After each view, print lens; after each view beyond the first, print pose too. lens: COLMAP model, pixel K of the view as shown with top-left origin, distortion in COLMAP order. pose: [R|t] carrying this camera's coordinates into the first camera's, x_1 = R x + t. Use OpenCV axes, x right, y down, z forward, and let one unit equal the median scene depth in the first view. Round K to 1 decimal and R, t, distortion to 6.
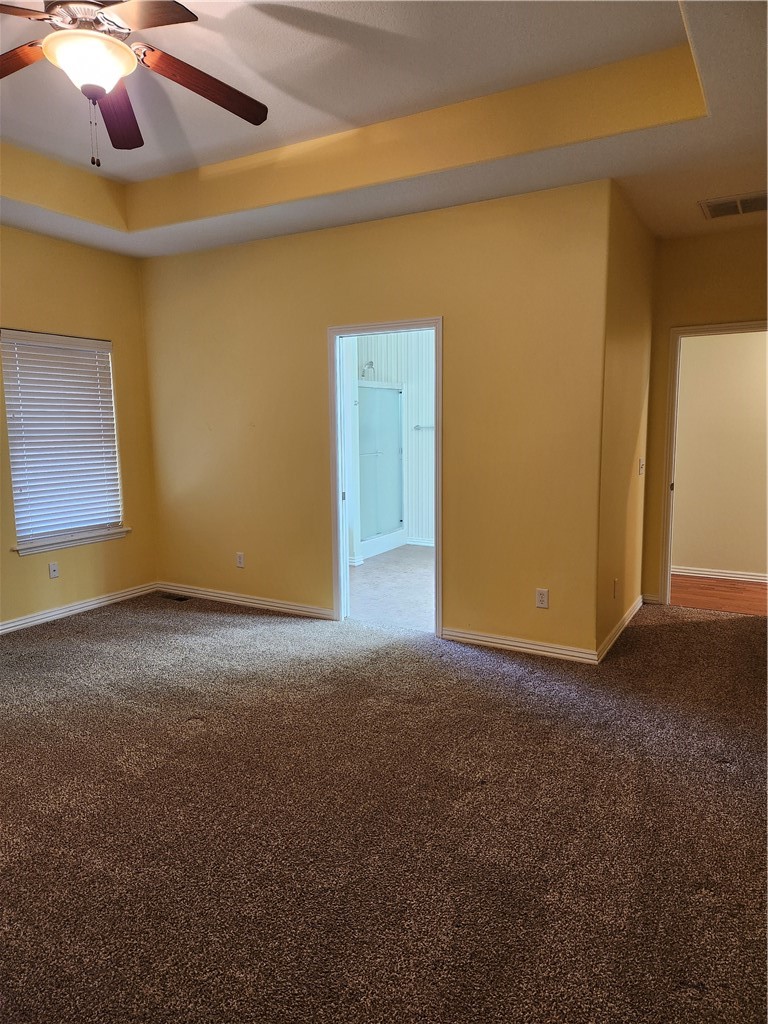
lens RADIAL K [[683.7, 0, 393.2], [0, 683.7, 512.2], [0, 0, 1]] dist [0.077347, -0.076572]
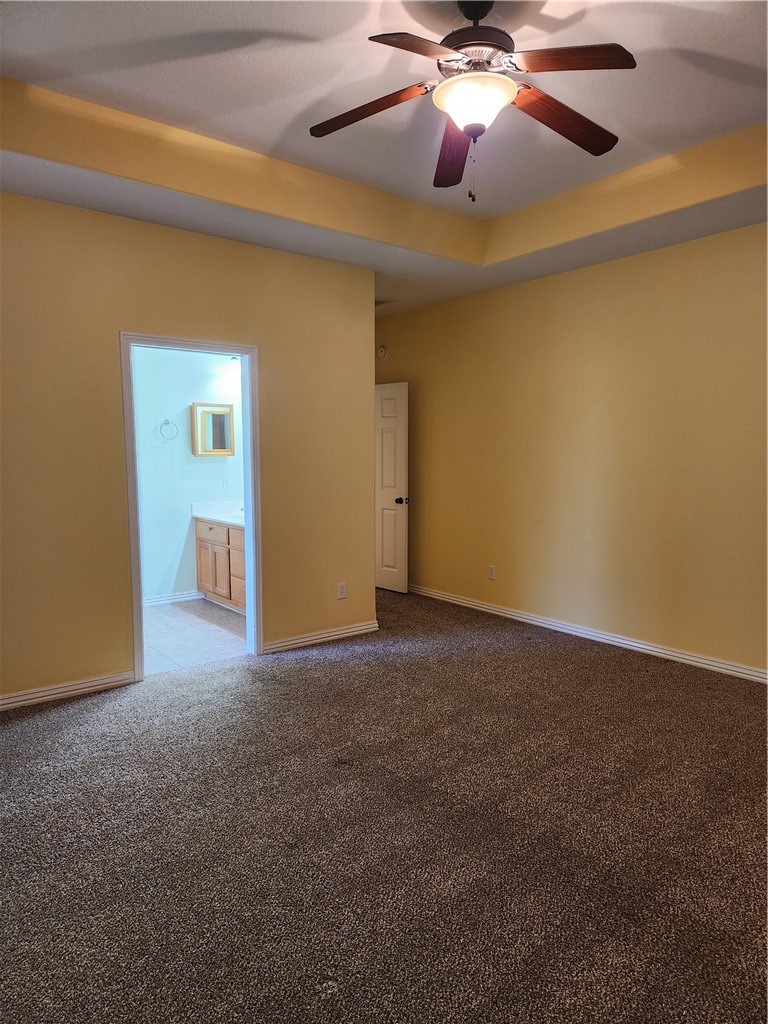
lens RADIAL K [[683.7, 0, 393.2], [0, 683.7, 512.2], [0, 0, 1]] dist [0.077347, -0.076572]
pose [[0.360389, -0.083544, 0.929054, -0.890193], [0.118334, 0.992029, 0.043304, -0.055826], [-0.925266, 0.094332, 0.367402, 0.467181]]
